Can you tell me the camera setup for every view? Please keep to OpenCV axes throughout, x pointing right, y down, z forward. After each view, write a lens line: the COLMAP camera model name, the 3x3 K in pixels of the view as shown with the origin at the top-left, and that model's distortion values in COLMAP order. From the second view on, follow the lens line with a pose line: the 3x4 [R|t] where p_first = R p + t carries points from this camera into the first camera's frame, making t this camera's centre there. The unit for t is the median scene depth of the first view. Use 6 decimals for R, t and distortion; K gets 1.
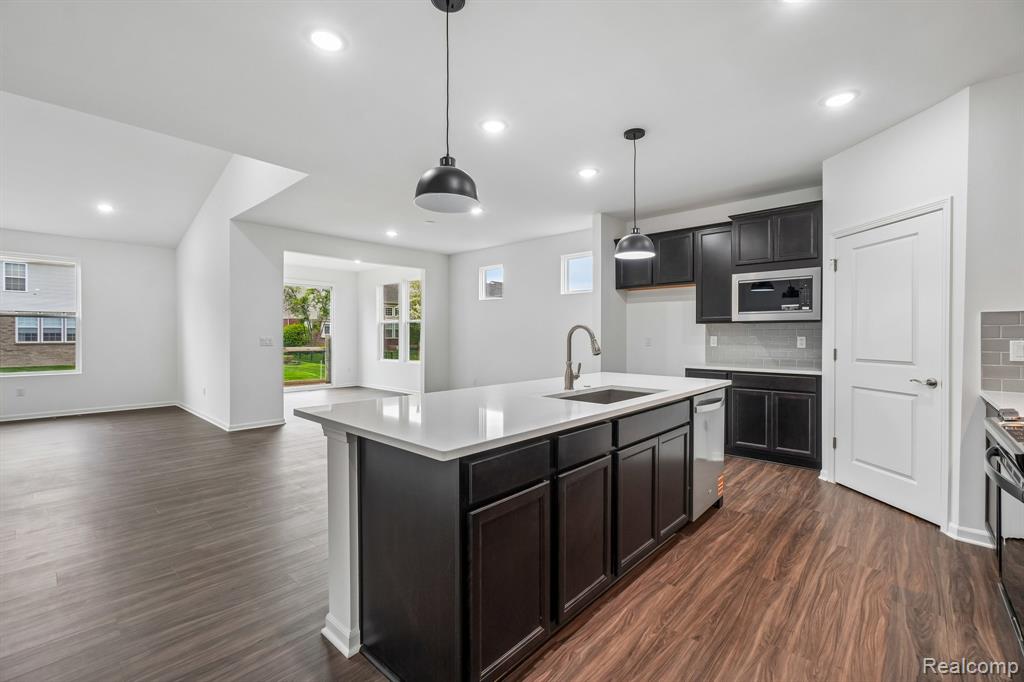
lens RADIAL K [[443.3, 0, 502.8], [0, 443.3, 338.5], [0, 0, 1]] dist [0.003204, -0.000137]
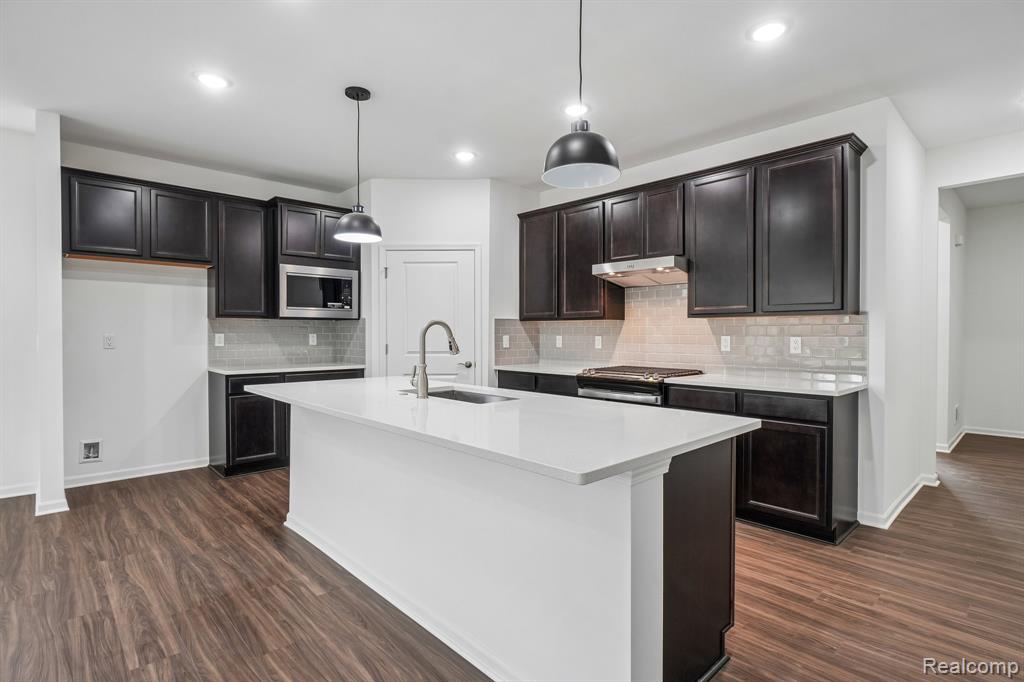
lens RADIAL K [[518.0, 0, 510.3], [0, 518.0, 338.2], [0, 0, 1]] dist [0.002593, 0.000009]
pose [[0.083965, -0.009375, 0.996425, -0.530675], [0.005399, 0.999945, 0.008954, -0.002818], [-0.996454, 0.004628, 0.084011, 0.505820]]
